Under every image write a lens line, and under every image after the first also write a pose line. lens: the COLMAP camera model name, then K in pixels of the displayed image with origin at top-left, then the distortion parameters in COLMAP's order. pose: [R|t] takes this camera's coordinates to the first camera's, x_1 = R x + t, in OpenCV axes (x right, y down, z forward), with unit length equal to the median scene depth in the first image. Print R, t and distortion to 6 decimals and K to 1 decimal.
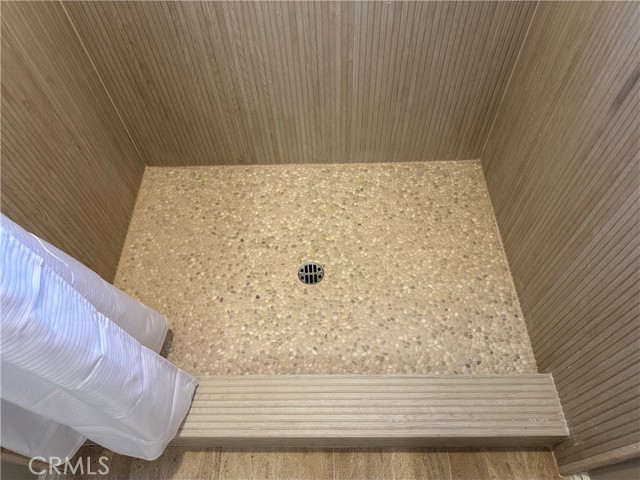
lens RADIAL K [[450.5, 0, 318.3], [0, 450.5, 245.2], [0, 0, 1]] dist [0.050911, -0.070688]
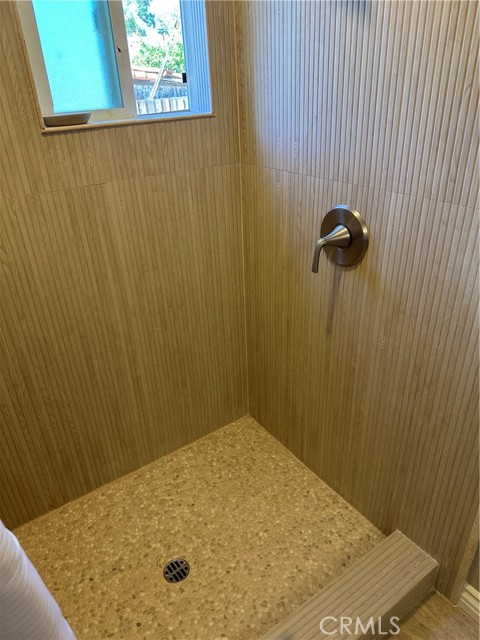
lens RADIAL K [[450.5, 0, 240.5], [0, 450.5, 317.2], [0, 0, 1]] dist [0.050911, -0.070688]
pose [[0.821422, -0.262144, 0.506505, -0.275188], [0.481980, 0.793861, -0.370783, 0.061818], [-0.304896, 0.548694, 0.778443, -0.142818]]
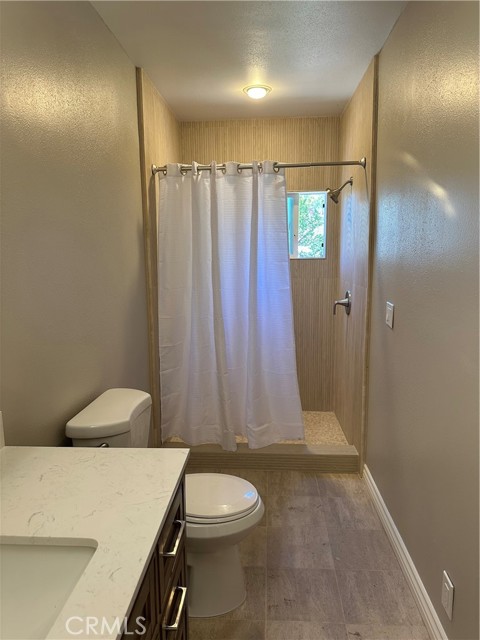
lens RADIAL K [[450.5, 0, 238.7], [0, 450.5, 321.1], [0, 0, 1]] dist [0.050911, -0.070688]
pose [[0.997260, 0.039994, -0.062229, 0.000771], [-0.073063, 0.664109, -0.744057, 1.484154], [0.011569, 0.746565, 0.665212, -1.028405]]
